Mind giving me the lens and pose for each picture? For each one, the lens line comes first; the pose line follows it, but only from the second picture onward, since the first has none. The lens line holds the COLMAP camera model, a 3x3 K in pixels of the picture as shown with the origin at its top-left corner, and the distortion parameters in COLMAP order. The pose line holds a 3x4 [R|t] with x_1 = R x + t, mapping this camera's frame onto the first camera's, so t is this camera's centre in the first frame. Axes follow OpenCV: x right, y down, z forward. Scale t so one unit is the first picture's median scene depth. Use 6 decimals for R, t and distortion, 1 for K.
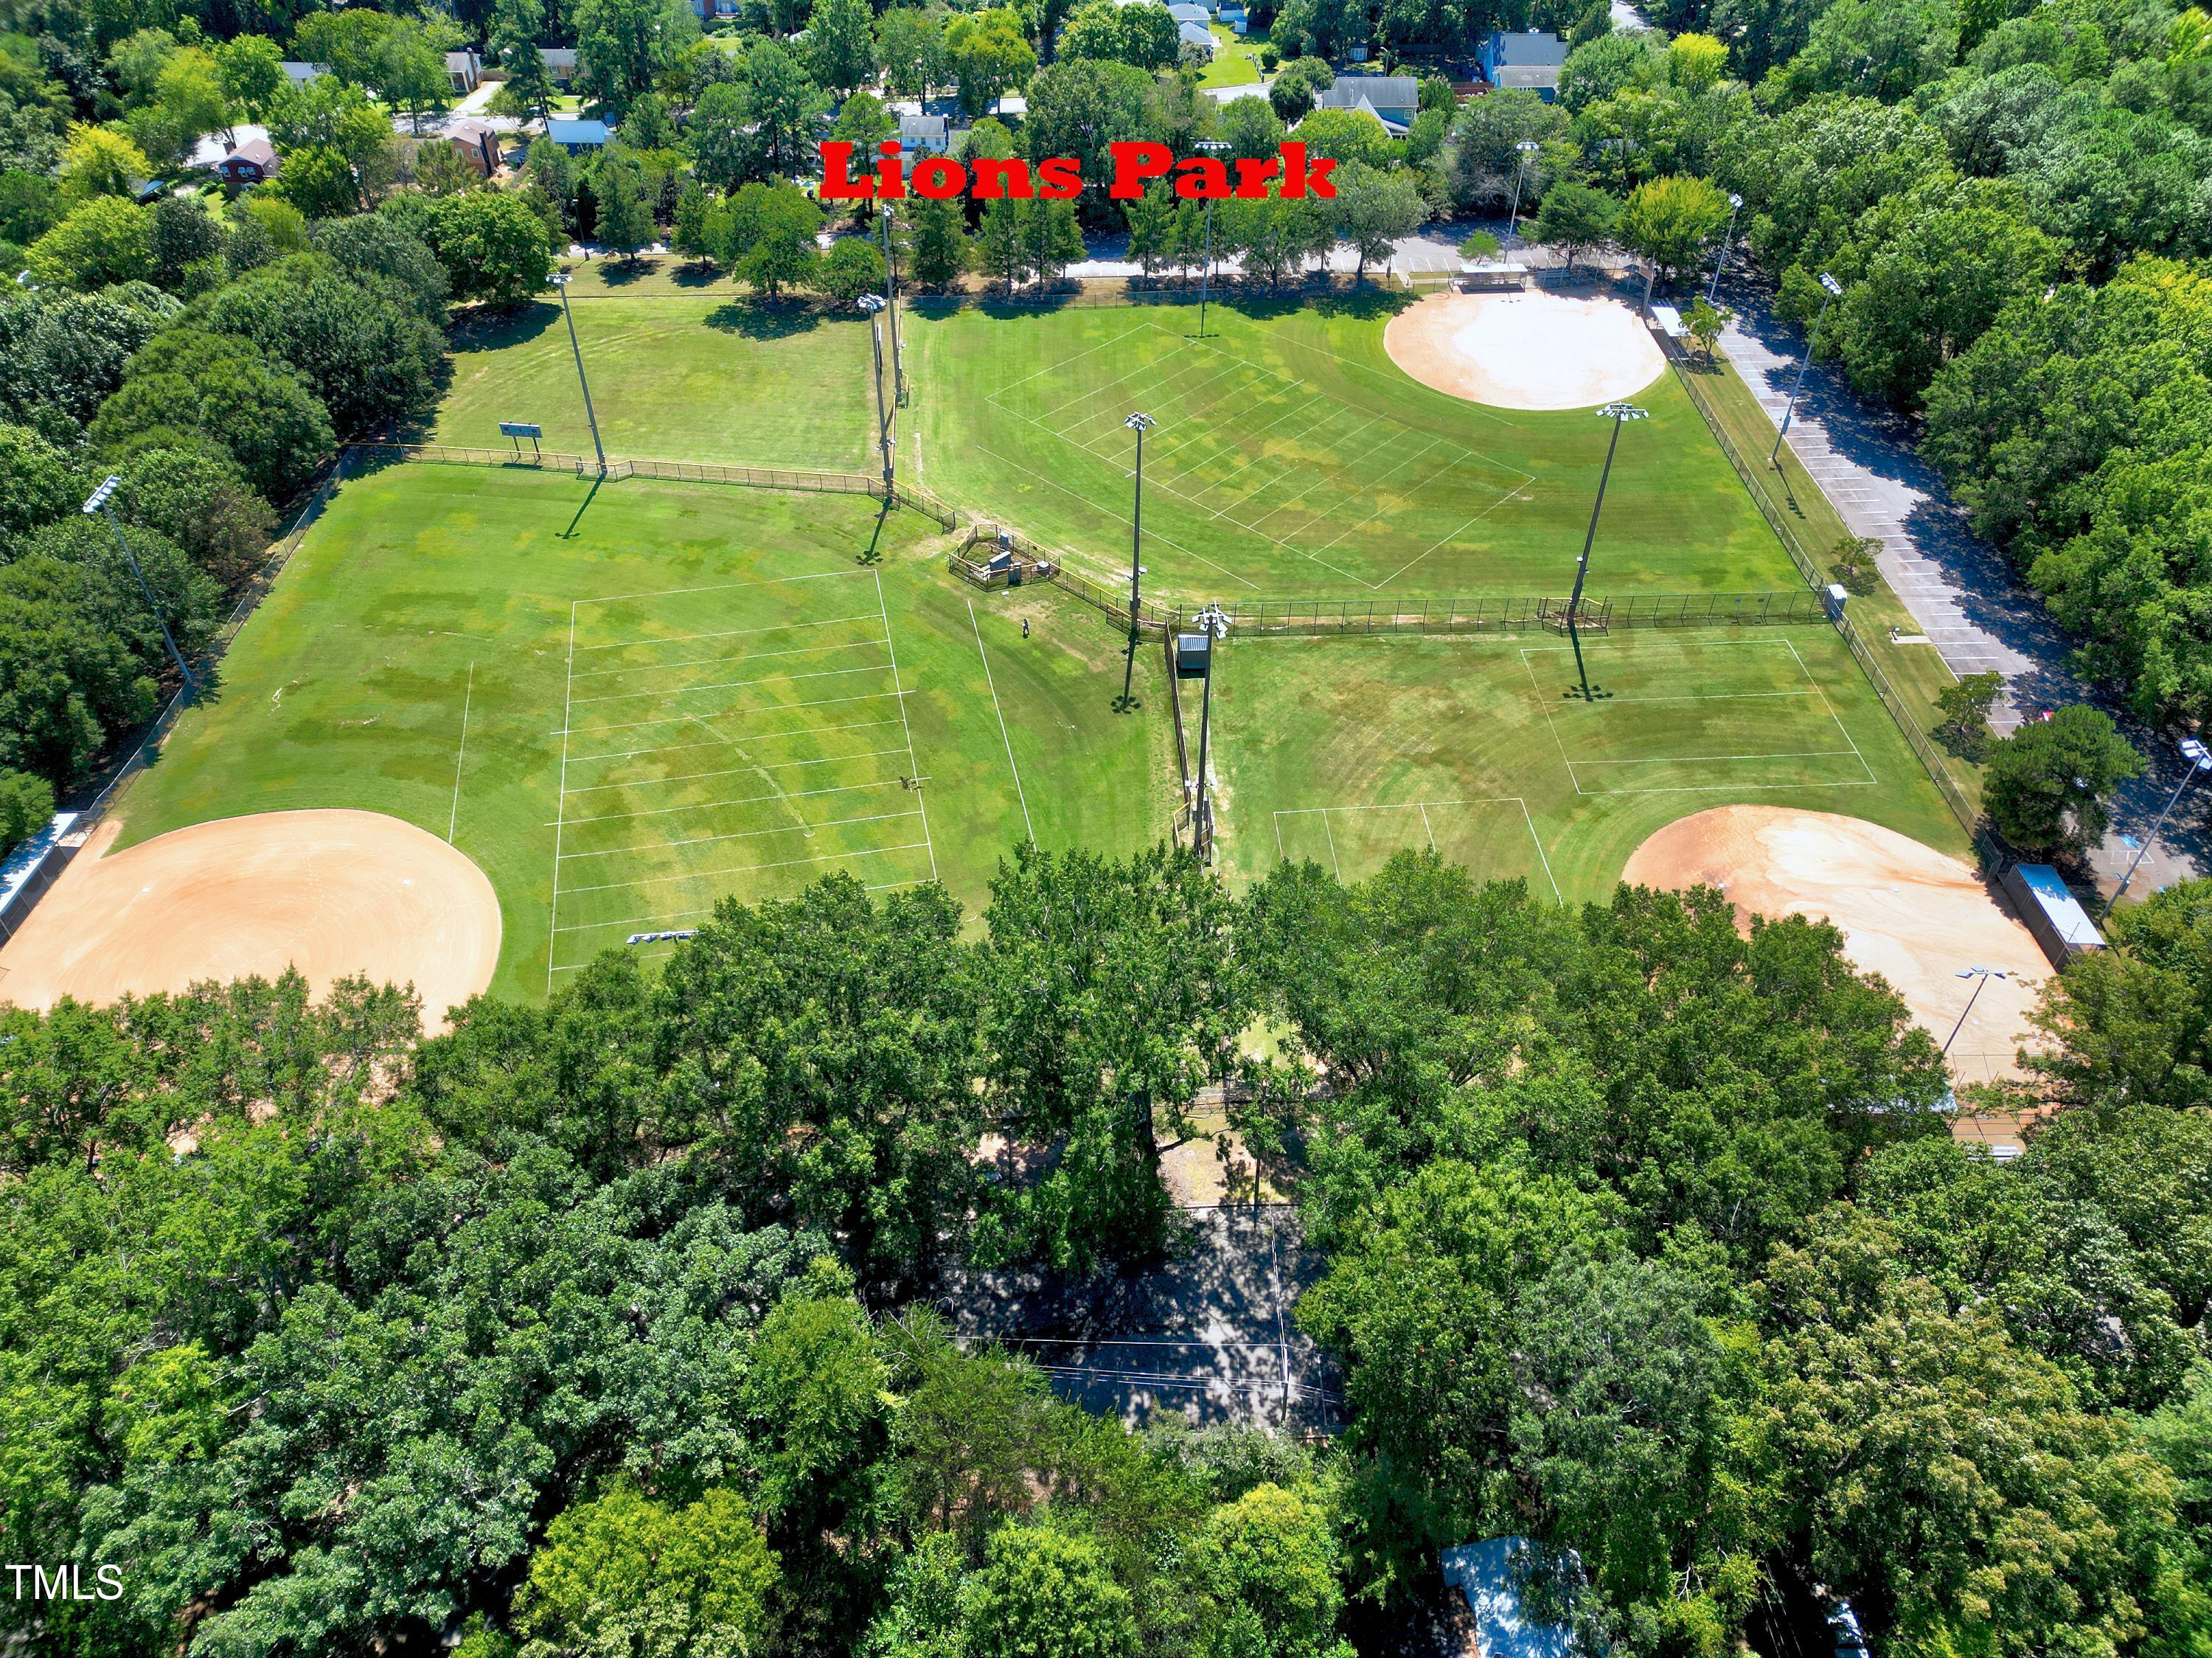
lens RADIAL K [[1559.3, 0, 1100.6], [0, 1559.3, 829.1], [0, 0, 1]] dist [0.008980, -0.006833]
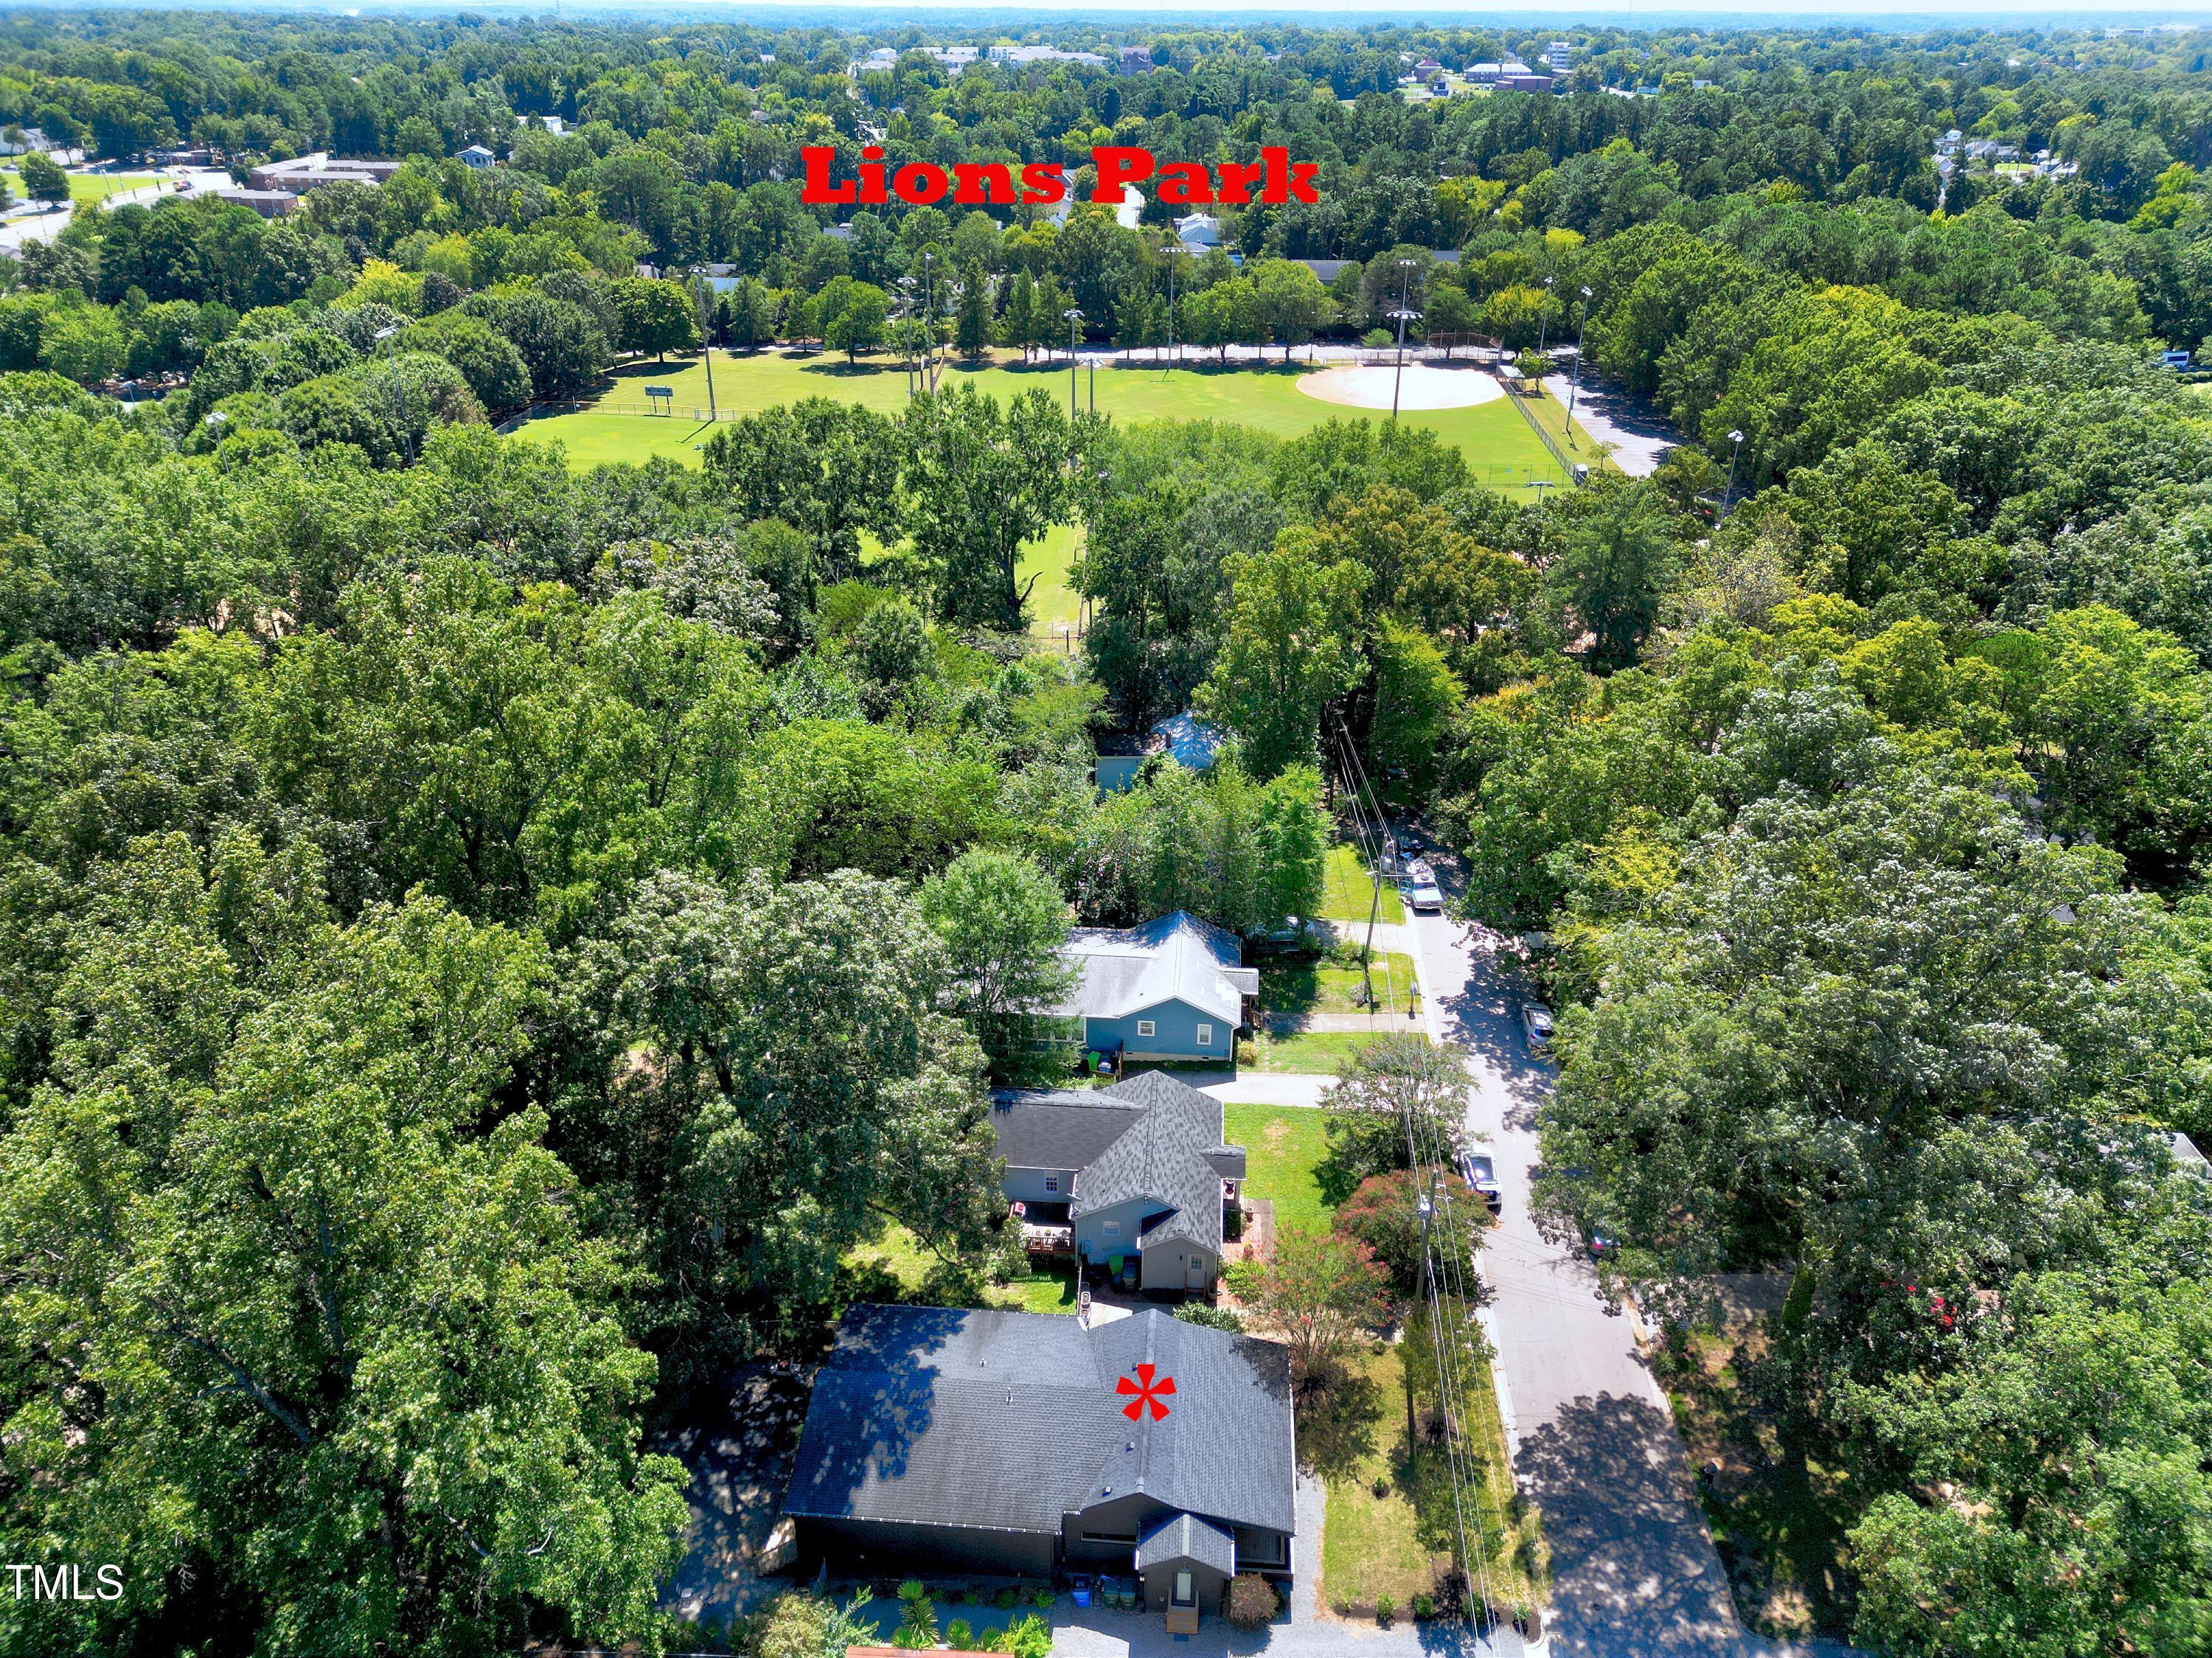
lens RADIAL K [[1559.3, 0, 1107.7], [0, 1559.3, 831.0], [0, 0, 1]] dist [0.008980, -0.006833]
pose [[0.997676, 0.031304, -0.060512, 0.116817], [-0.045096, 0.969199, -0.242116, 0.406823], [0.051069, 0.244282, 0.968358, -0.222168]]
